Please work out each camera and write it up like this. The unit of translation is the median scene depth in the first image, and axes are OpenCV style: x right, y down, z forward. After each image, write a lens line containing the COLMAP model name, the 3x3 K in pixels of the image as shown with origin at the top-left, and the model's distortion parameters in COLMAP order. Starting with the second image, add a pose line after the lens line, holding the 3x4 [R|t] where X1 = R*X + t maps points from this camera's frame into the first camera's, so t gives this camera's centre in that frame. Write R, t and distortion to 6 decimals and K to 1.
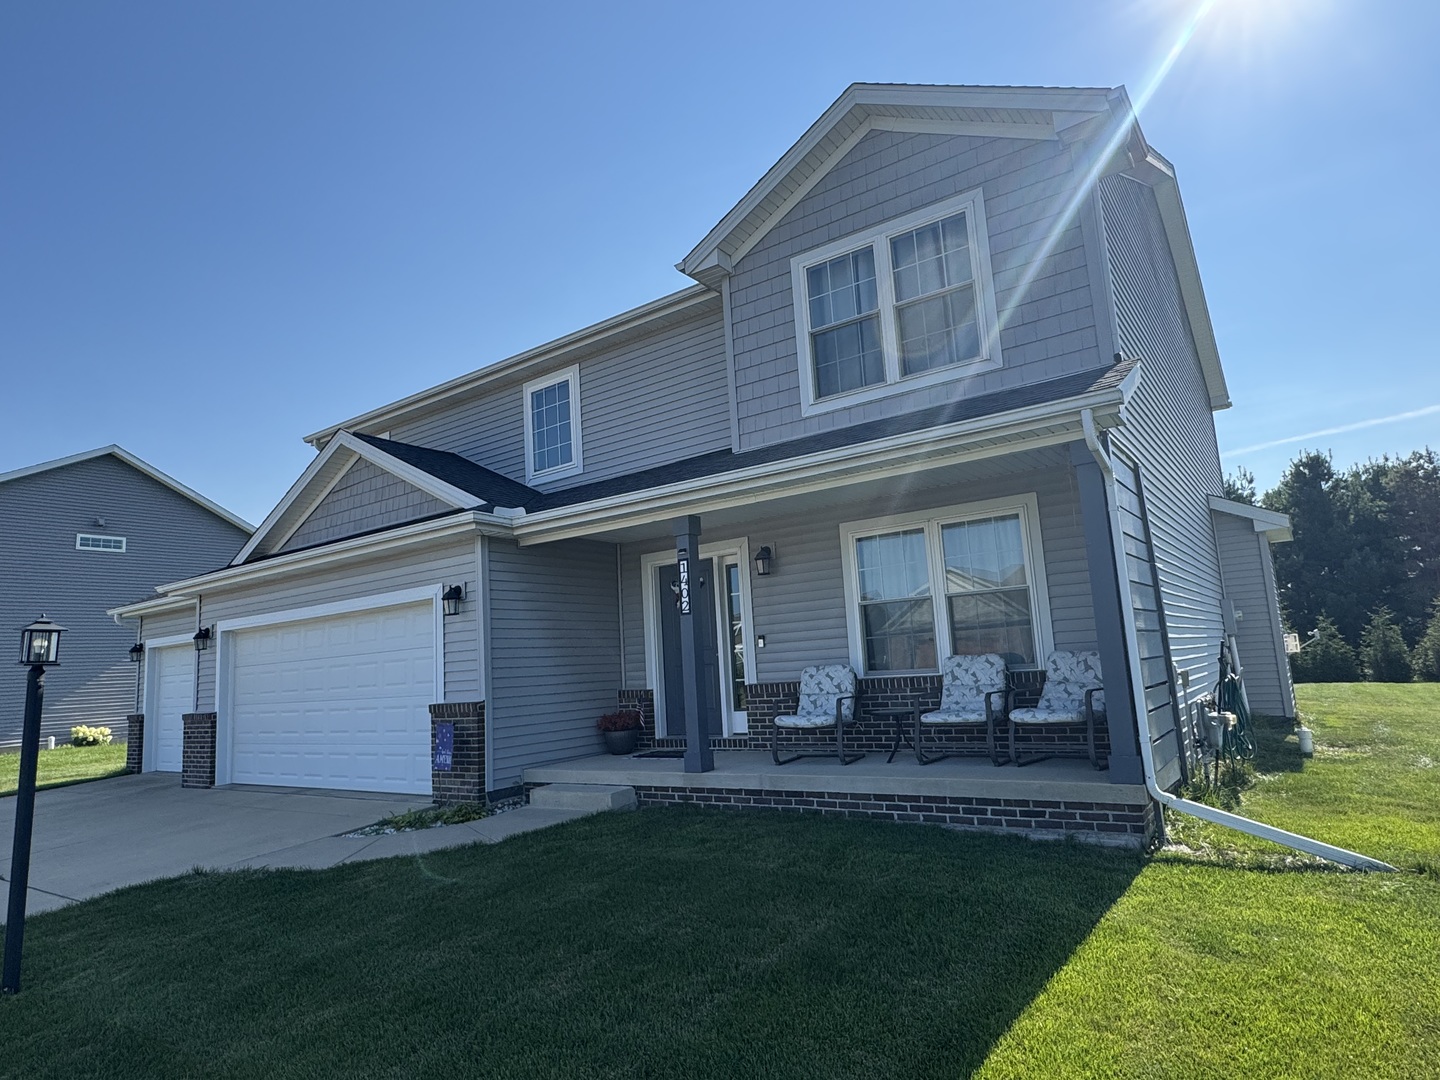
lens RADIAL K [[840.6, 0, 723.1], [0, 840.6, 539.2], [0, 0, 1]] dist [0.003490, 0.003562]
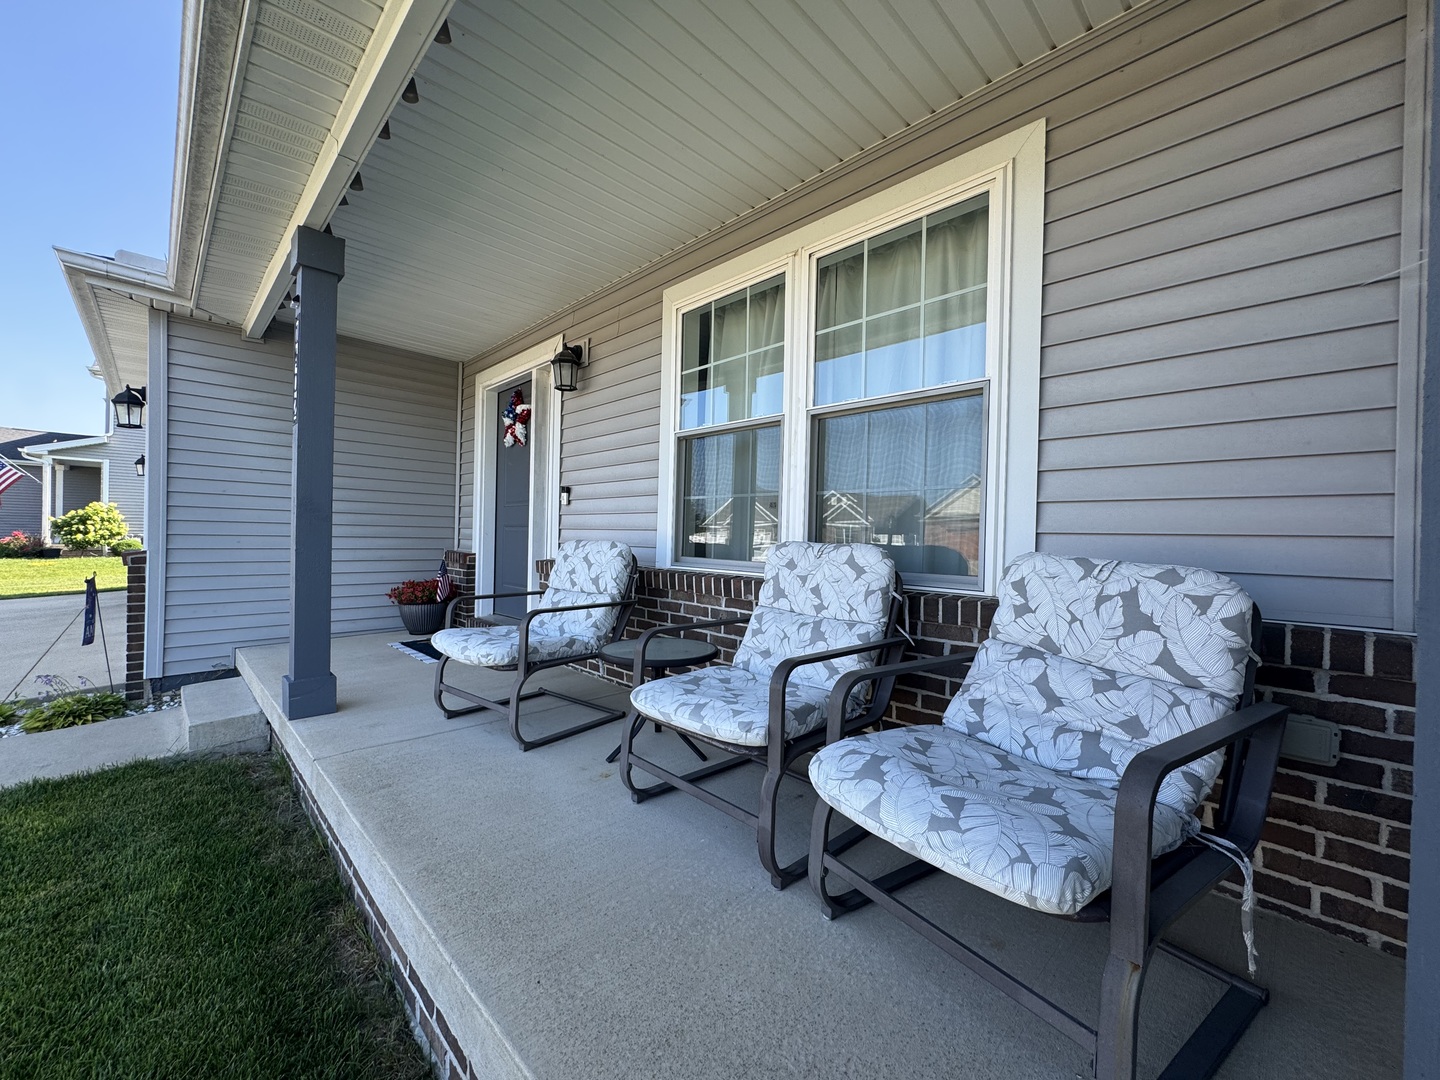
lens RADIAL K [[574.8, 0, 718.0], [0, 574.8, 536.9], [0, 0, 1]] dist [0.004465, 0.000112]
pose [[0.981133, 0.080231, -0.175901, 0.275951], [-0.051492, 0.985406, 0.162245, 0.084642], [0.186351, -0.150126, 0.970946, 0.666496]]
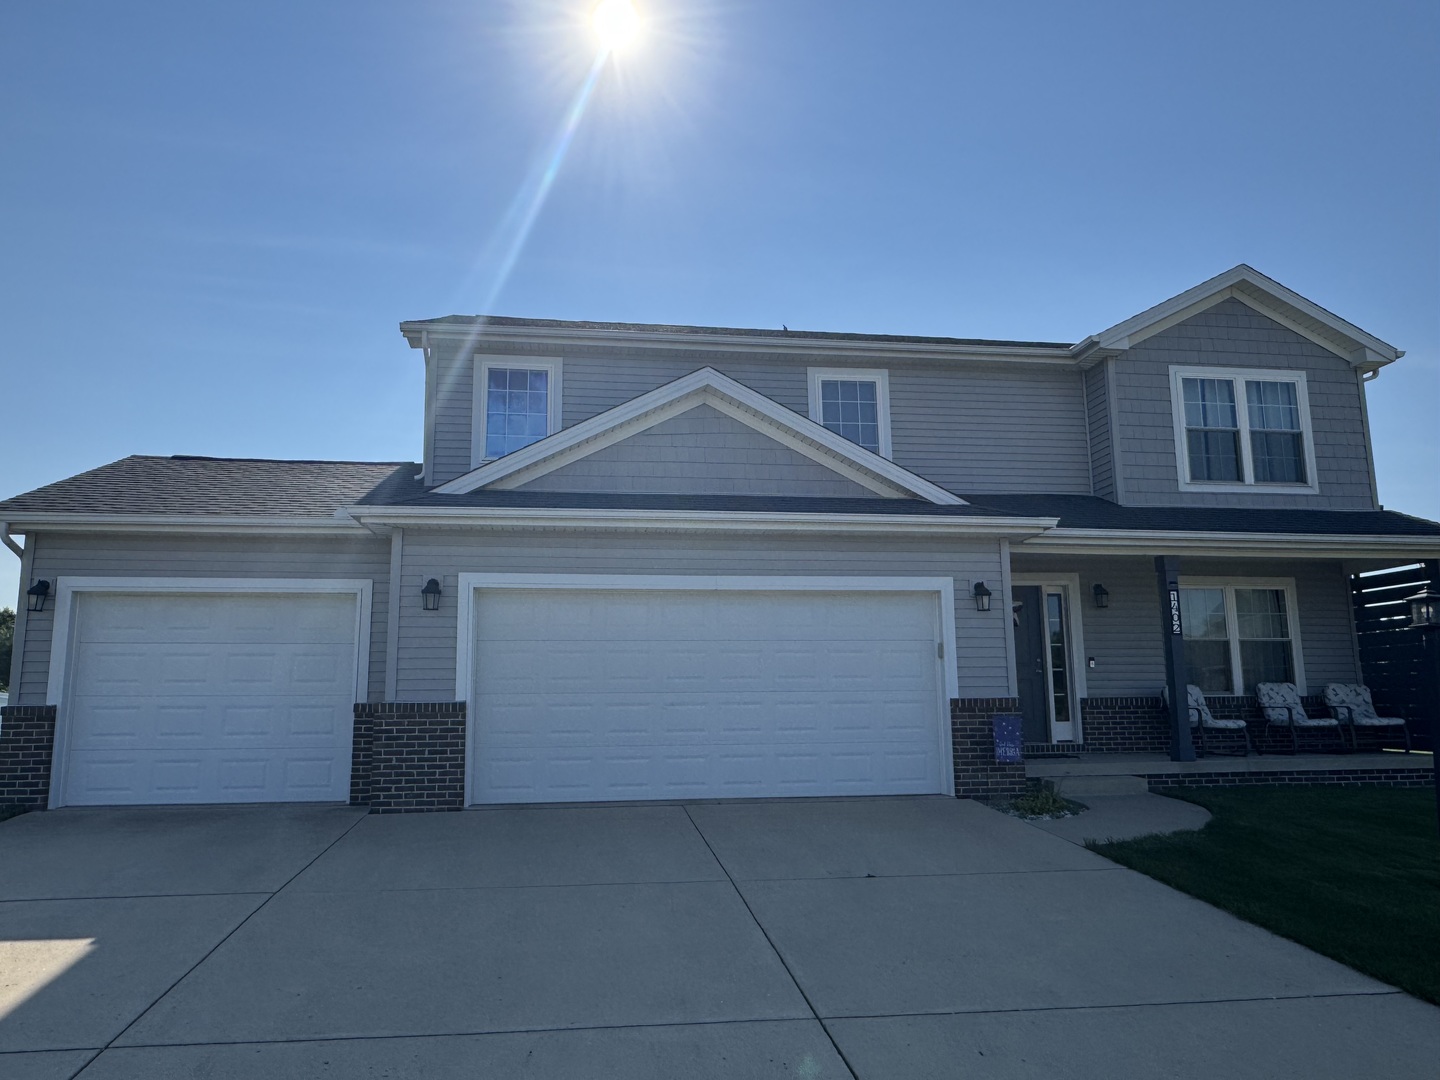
lens RADIAL K [[1005.1, 0, 717.5], [0, 1005.1, 542.3], [0, 0, 1]] dist [0.002879, 0.003526]
pose [[0.722272, 0.161915, 0.672389, -1.503849], [-0.137897, 0.986403, -0.089405, 0.175070], [-0.677722, -0.028146, 0.734779, 0.360335]]
